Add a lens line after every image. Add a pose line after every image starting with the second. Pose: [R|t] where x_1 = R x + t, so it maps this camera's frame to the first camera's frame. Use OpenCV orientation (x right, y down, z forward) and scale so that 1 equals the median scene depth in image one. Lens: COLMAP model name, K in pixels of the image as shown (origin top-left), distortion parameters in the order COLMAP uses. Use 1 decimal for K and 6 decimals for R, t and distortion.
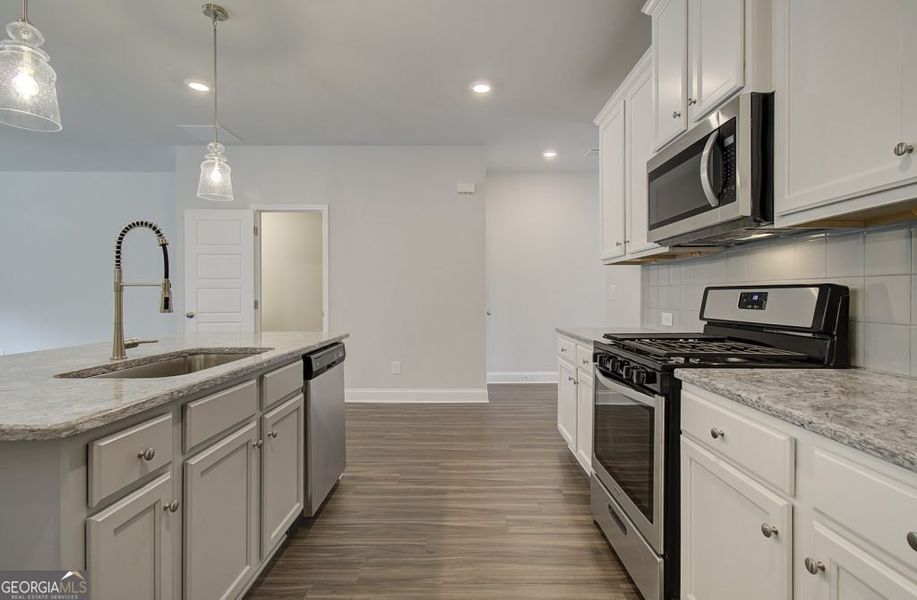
lens RADIAL K [[445.9, 0, 460.4], [0, 445.9, 299.8], [0, 0, 1]] dist [0.004249, -0.001777]
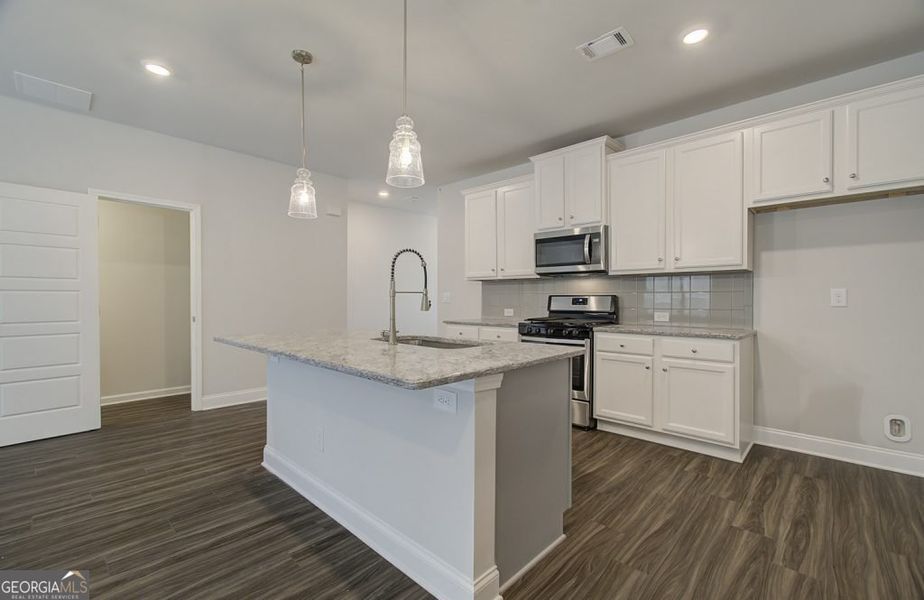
lens RADIAL K [[400.0, 0, 469.4], [0, 400.0, 306.7], [0, 0, 1]] dist [-0.001404, 0.000658]
pose [[0.673041, -0.014602, 0.739461, -1.173818], [0.010106, 0.999893, 0.010546, 0.001487], [-0.739536, 0.000375, 0.673117, -0.023389]]
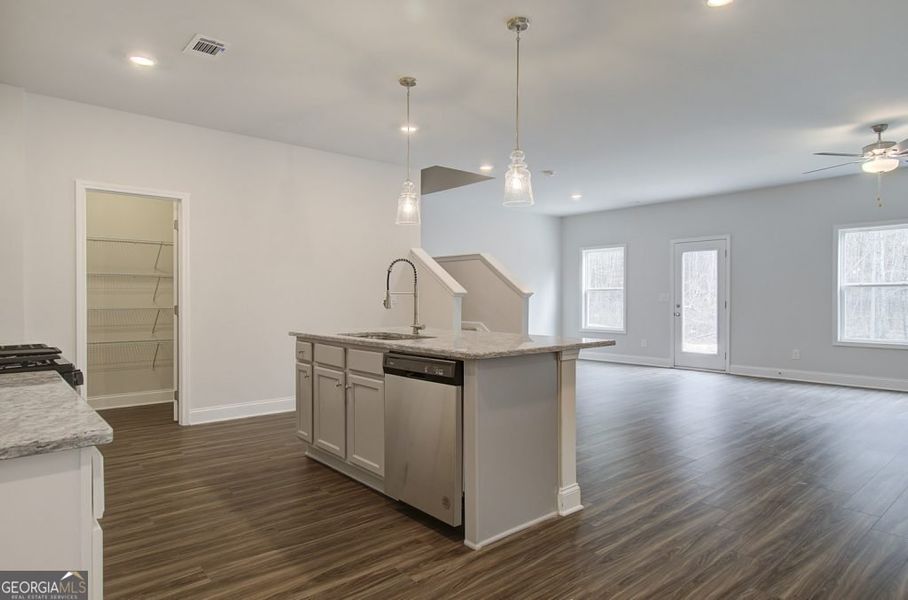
lens RADIAL K [[518.0, 0, 452.9], [0, 518.0, 298.9], [0, 0, 1]] dist [-0.003007, -0.002369]
pose [[-0.751610, 0.002937, -0.659601, 0.399682], [-0.006092, 0.999917, 0.011393, -0.022333], [0.659579, 0.012582, -0.751530, 2.064021]]
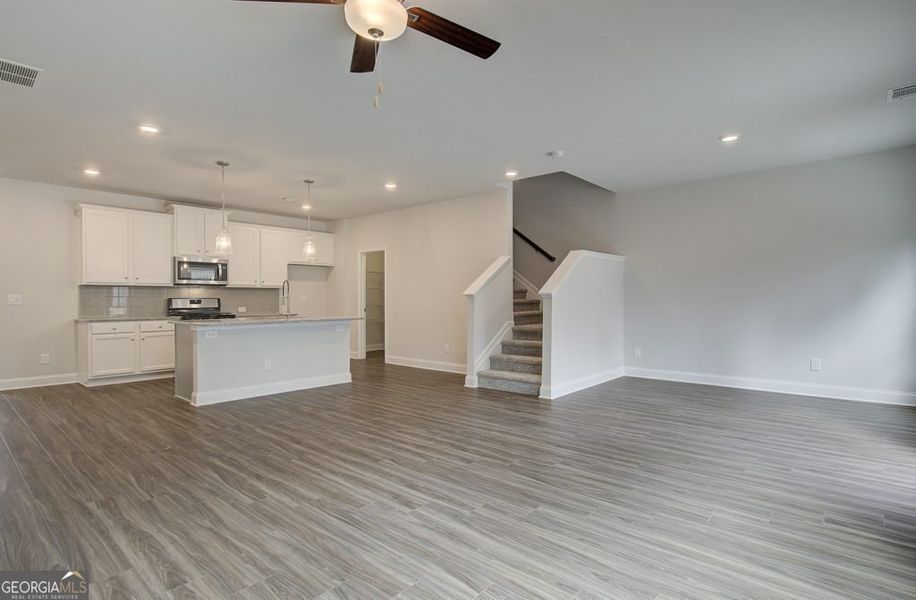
lens RADIAL K [[445.4, 0, 486.7], [0, 445.4, 307.4], [0, 0, 1]] dist [0.004249, -0.001777]
pose [[-0.796413, -0.006208, 0.604721, -3.150249], [0.013002, 0.999540, 0.027385, -0.021079], [-0.604613, 0.029672, -0.795967, 2.186019]]
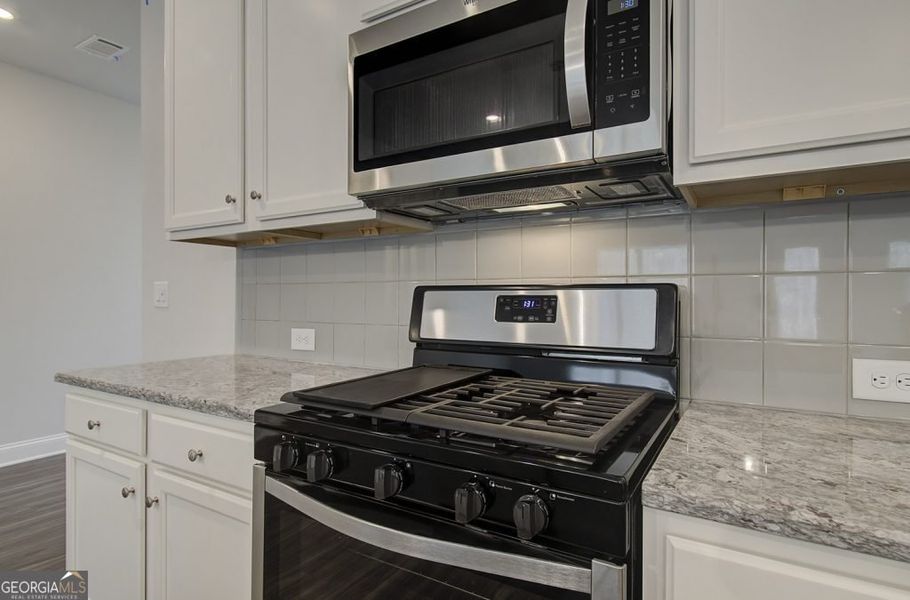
lens RADIAL K [[491.9, 0, 441.9], [0, 491.9, 295.4], [0, 0, 1]] dist [0.002214, 0.000741]
pose [[0.527623, 0.007236, 0.849448, 0.003523], [0.007523, 0.999885, -0.013190, -0.007376], [-0.849445, 0.013350, 0.527508, 0.629964]]
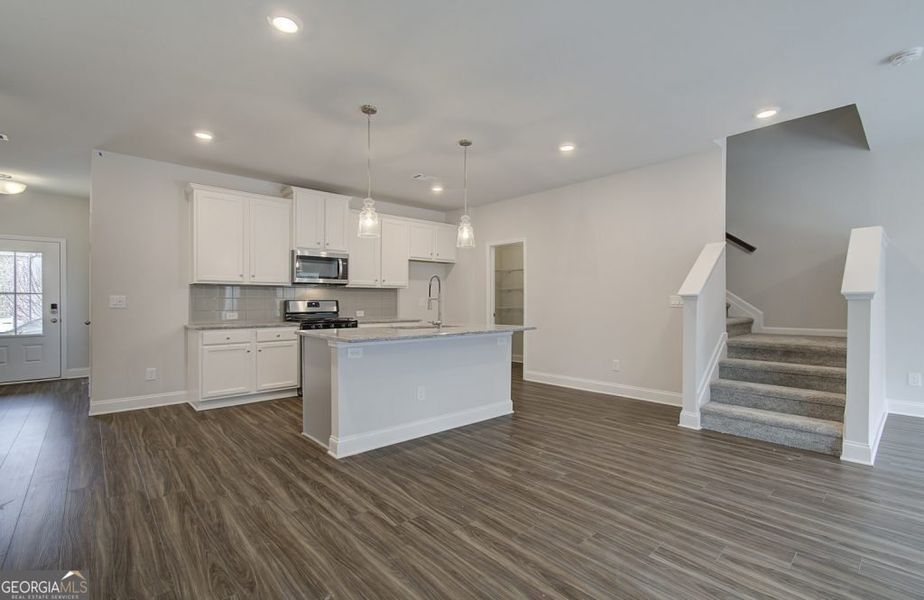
lens RADIAL K [[414.7, 0, 477.8], [0, 414.7, 305.2], [0, 0, 1]] dist [-0.002234, 0.002129]
pose [[-0.701590, -0.002276, 0.712577, -2.009834], [0.013186, 0.999782, 0.016177, -0.023200], [-0.712459, 0.020746, -0.701407, 1.945874]]
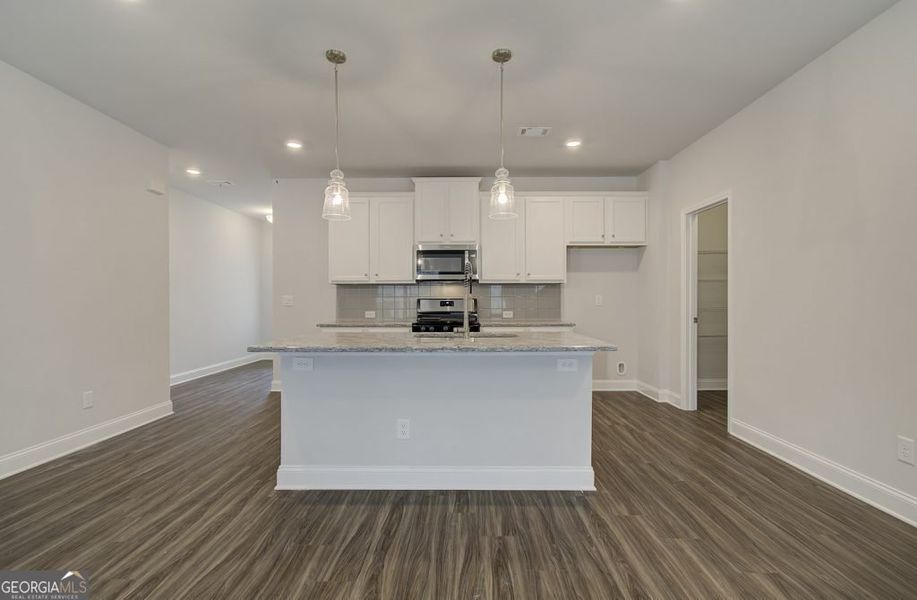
lens RADIAL K [[426.5, 0, 467.4], [0, 426.5, 307.2], [0, 0, 1]] dist [-0.000732, -0.001259]
pose [[-0.023491, -0.013583, 0.999632, -1.887942], [0.015338, 0.999785, 0.013945, -0.009990], [-0.999606, 0.015660, -0.023278, 0.798194]]
